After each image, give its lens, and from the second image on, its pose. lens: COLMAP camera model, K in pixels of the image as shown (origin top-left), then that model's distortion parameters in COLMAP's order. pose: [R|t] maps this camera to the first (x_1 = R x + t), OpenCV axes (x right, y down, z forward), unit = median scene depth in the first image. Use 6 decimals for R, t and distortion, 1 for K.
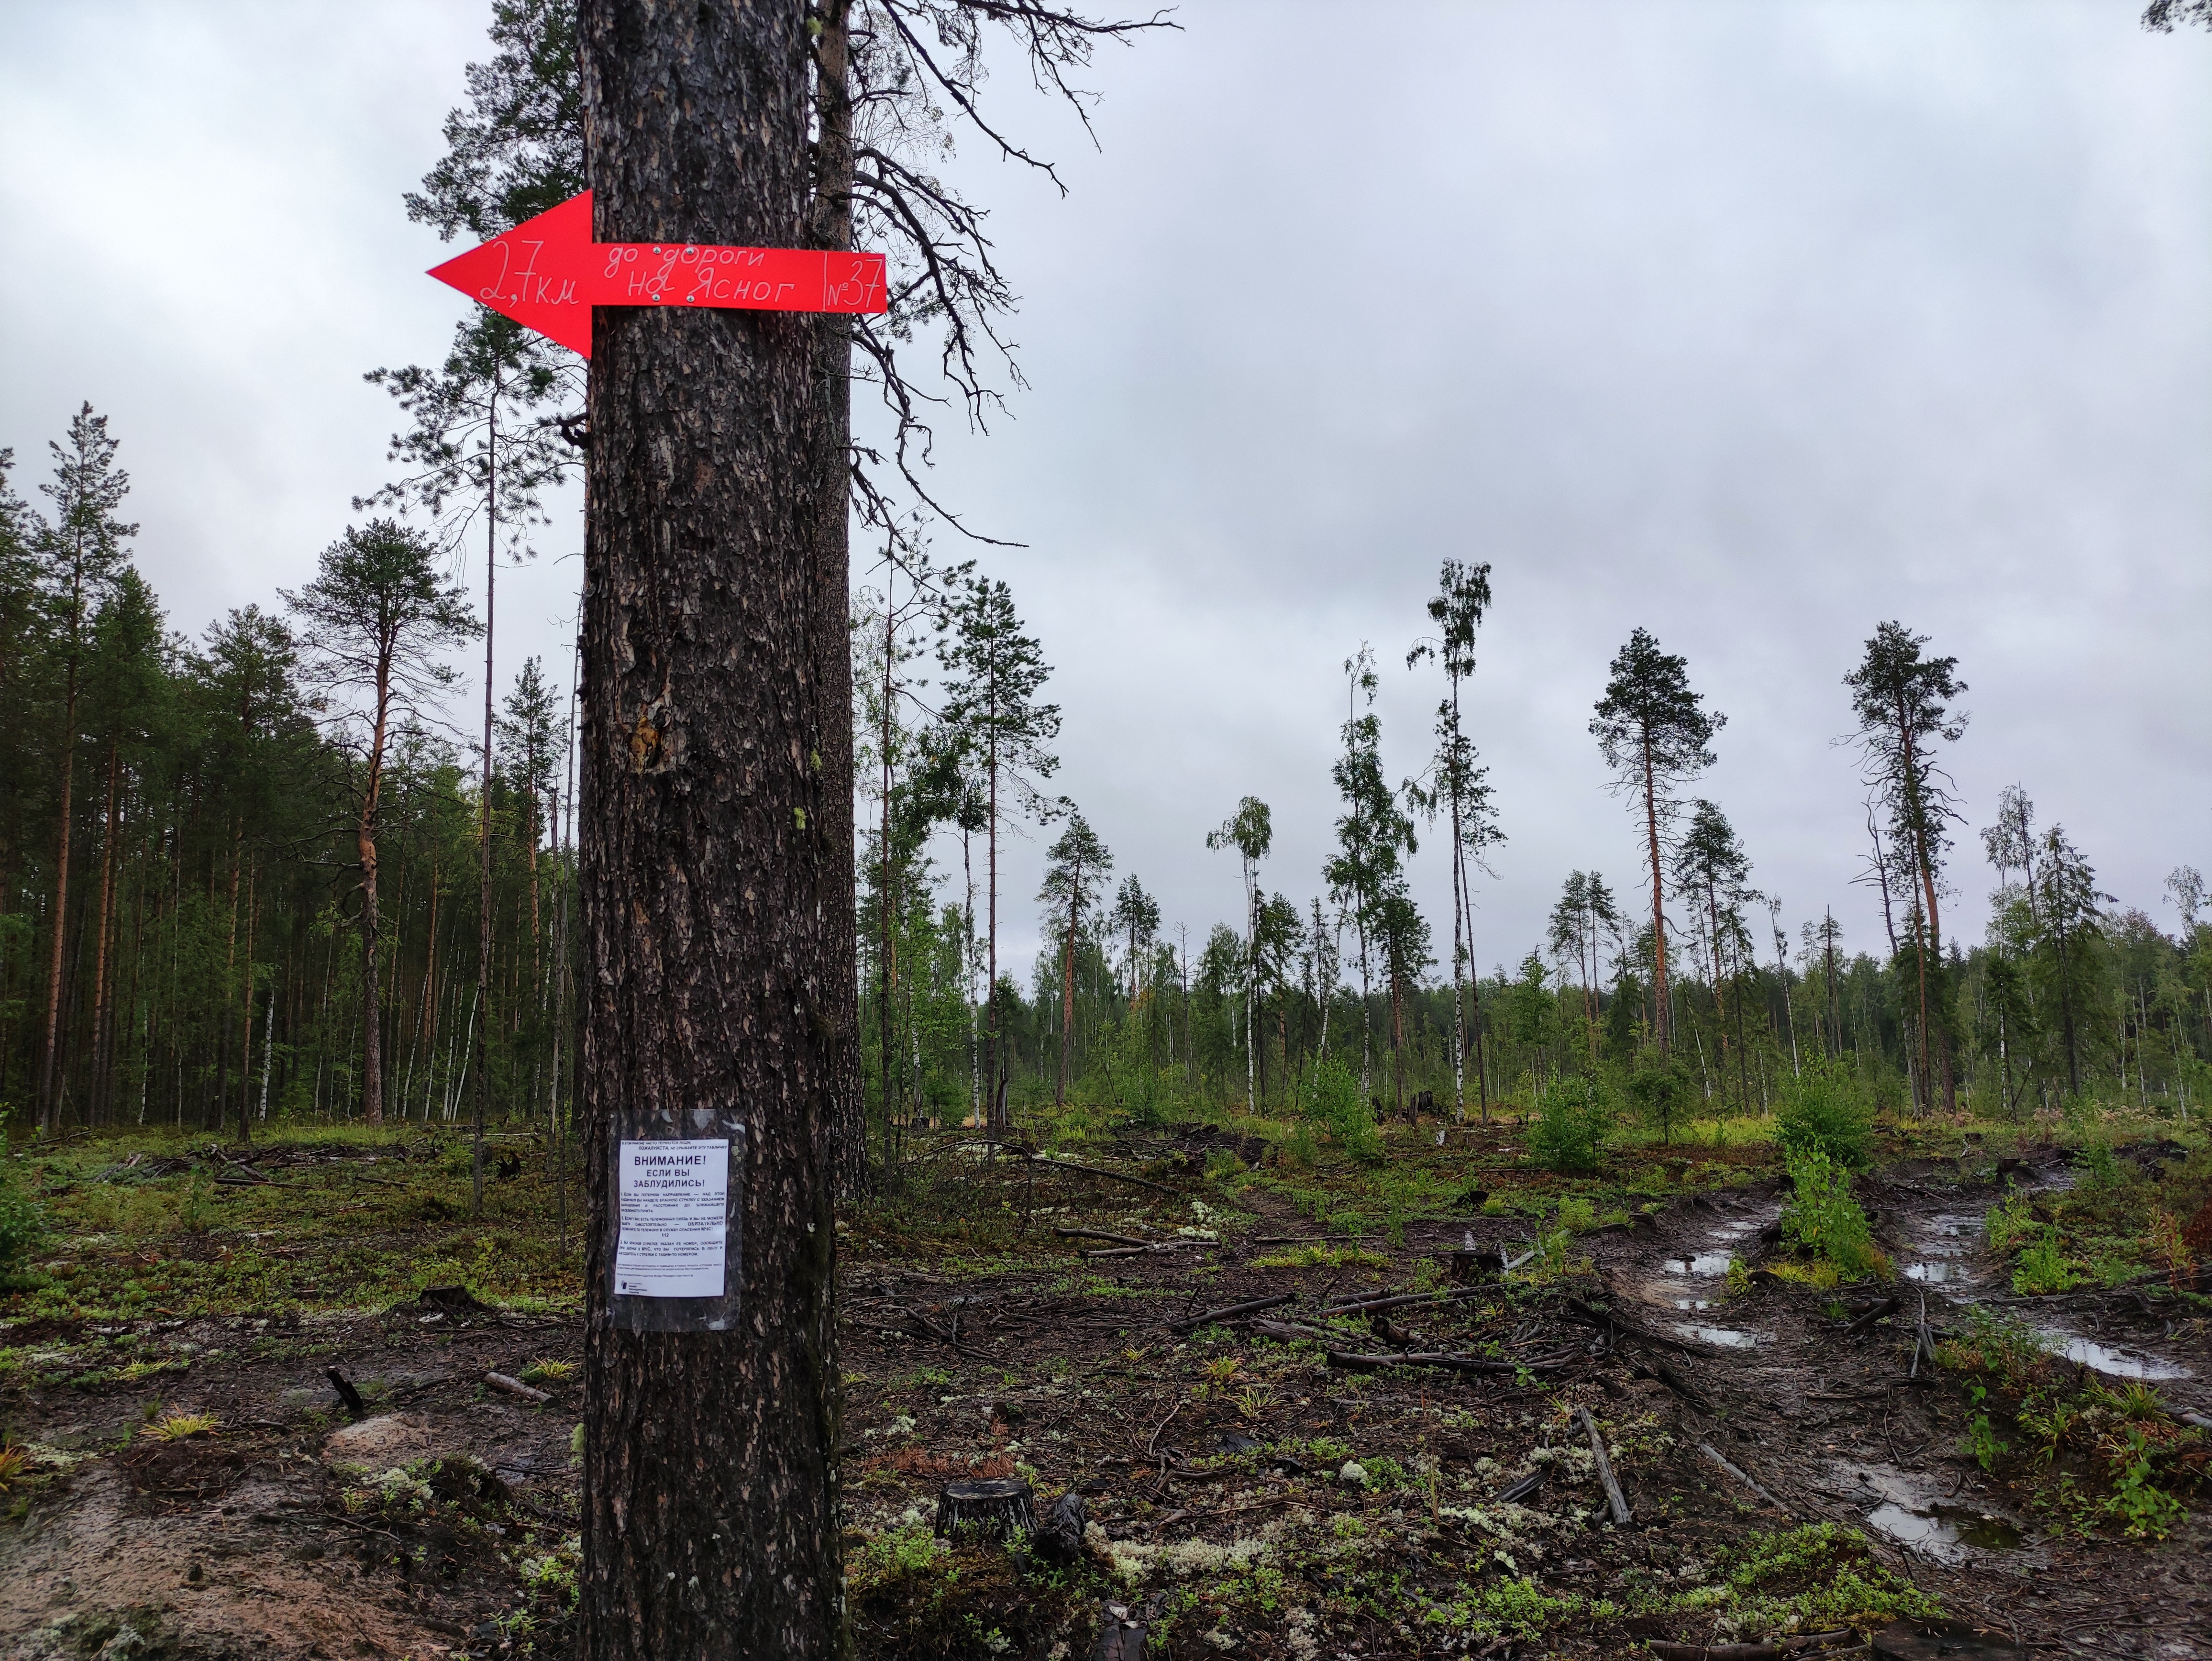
lens RADIAL K [[1593.7, 0, 1106.3], [0, 1593.7, 823.0], [0, 0, 1]] dist [0.055684, 0.000354]
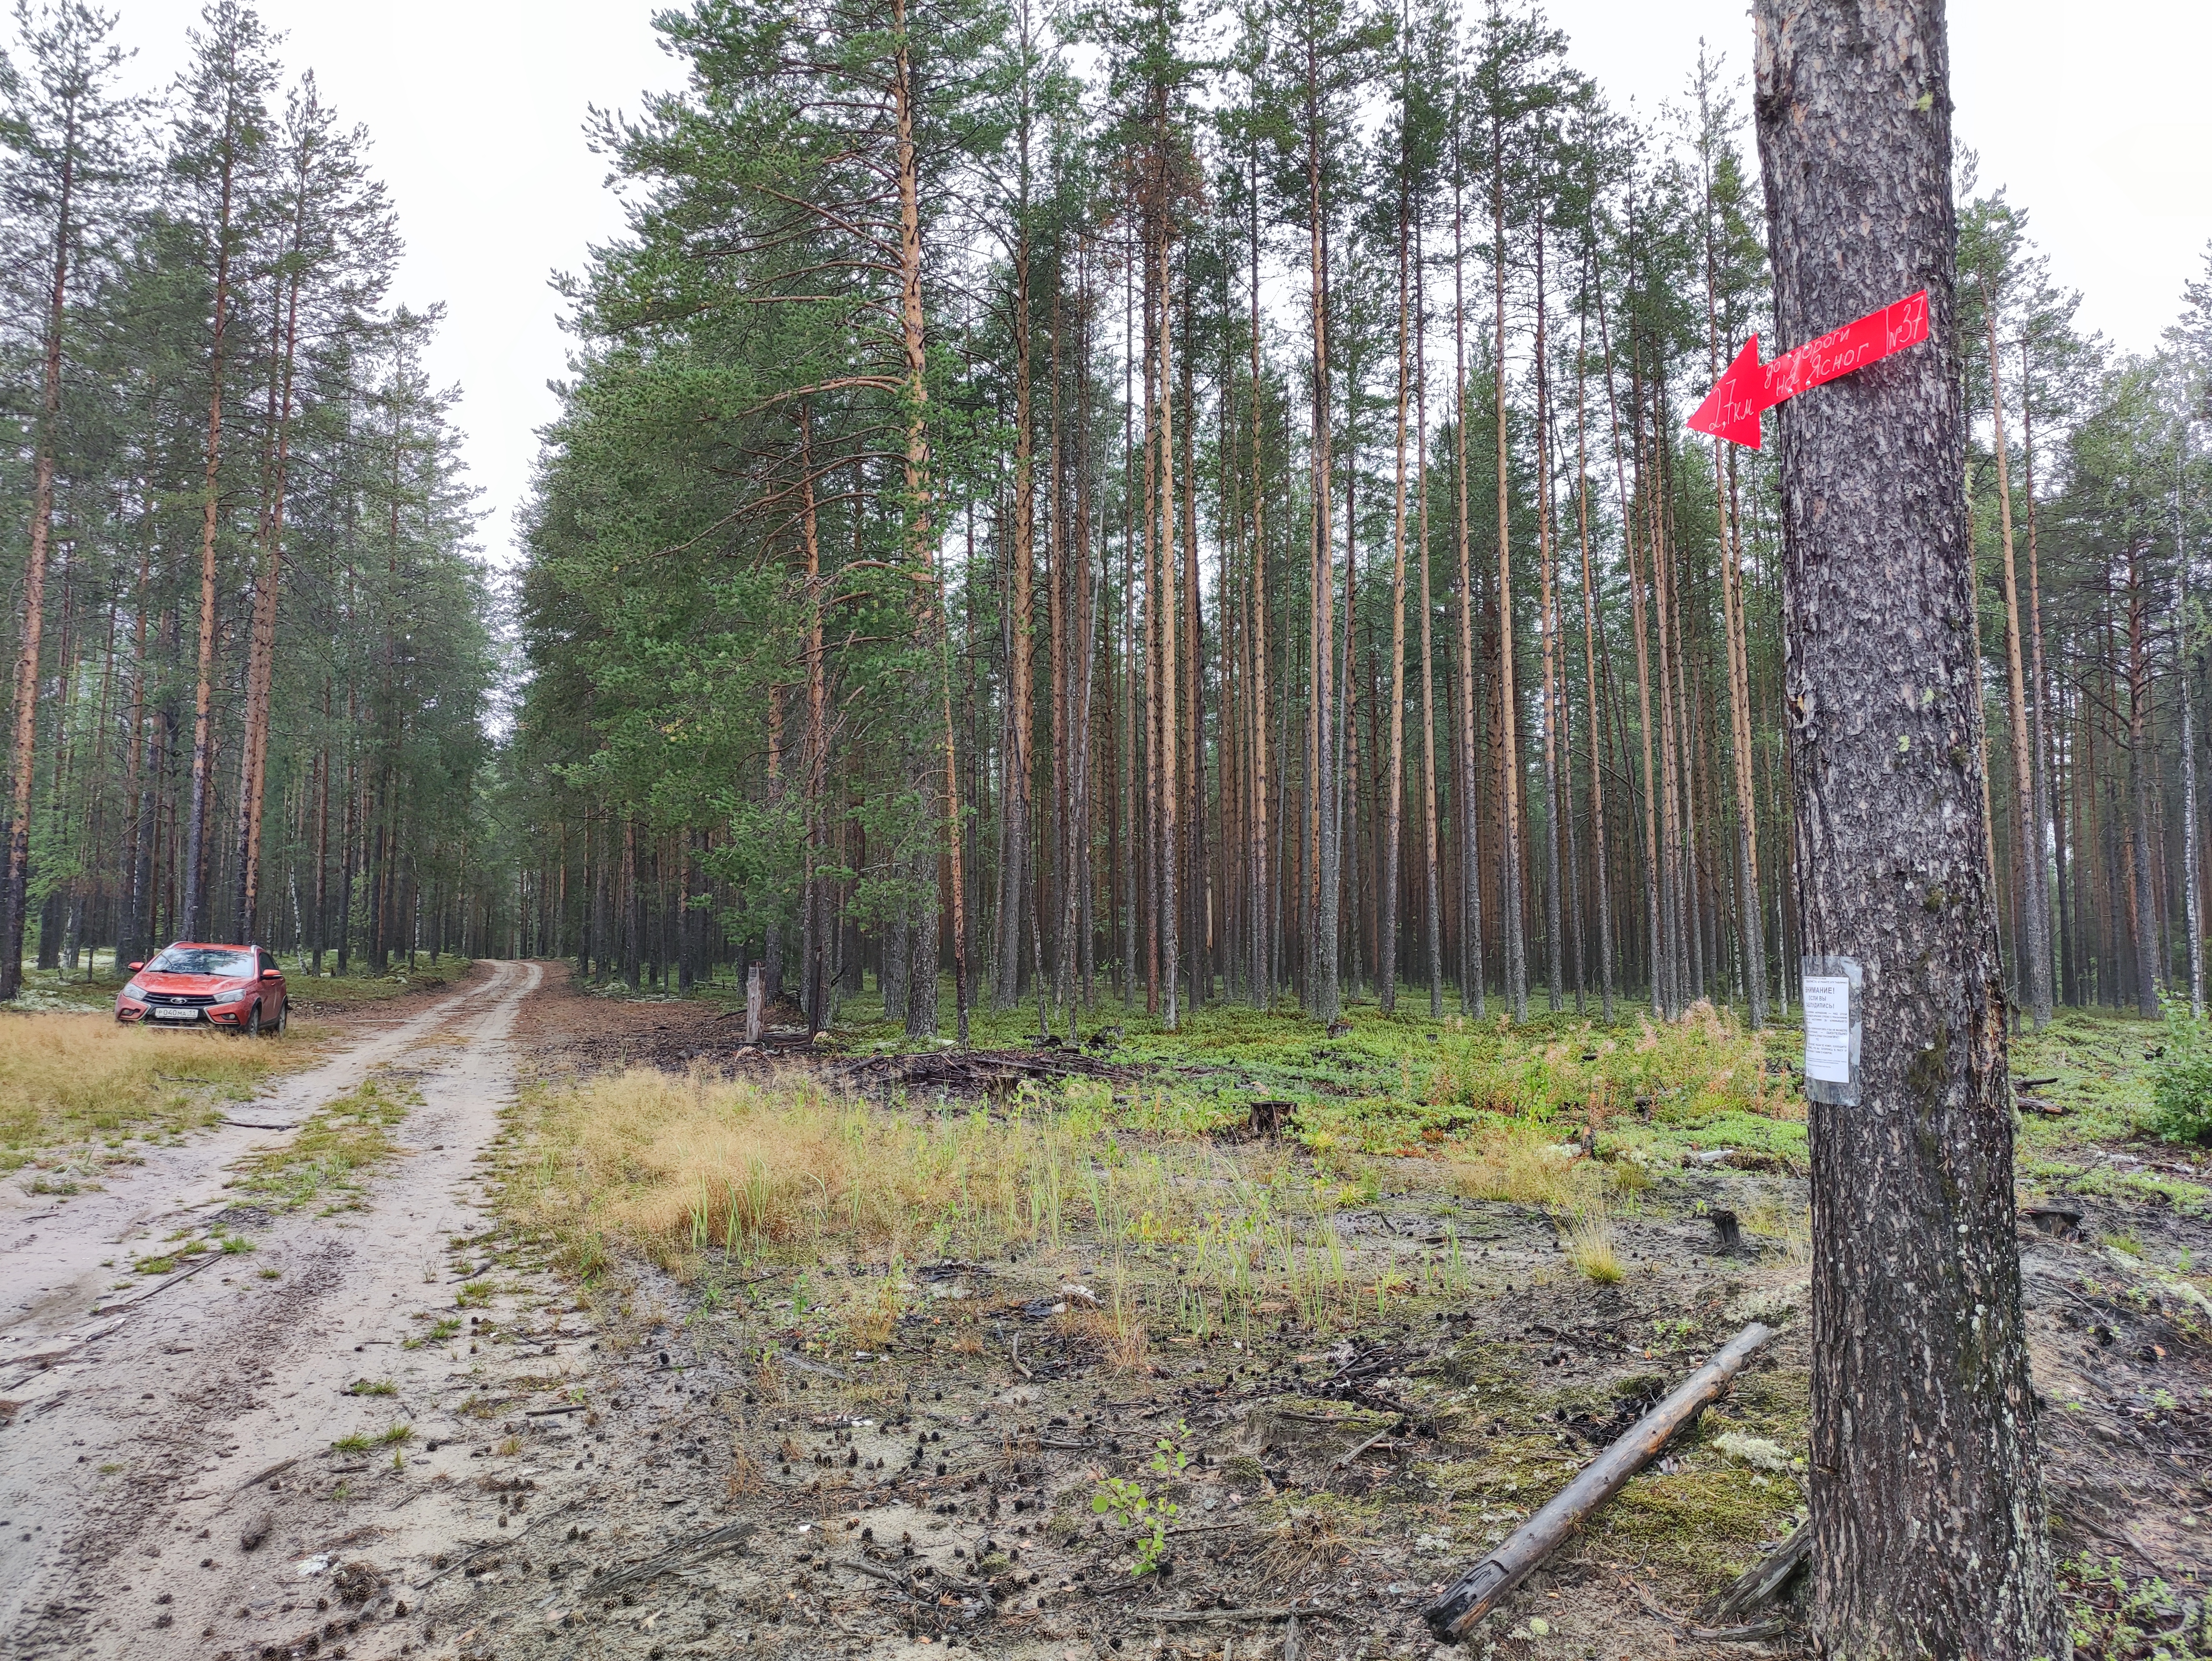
lens RADIAL K [[1593.7, 0, 1105.5], [0, 1593.7, 829.1], [0, 0, 1]] dist [0.055684, 0.000354]
pose [[0.299953, -0.066287, -0.951648, 0.910742], [0.126025, 0.991593, -0.029347, 0.023739], [0.945593, -0.111129, 0.305785, -0.051704]]
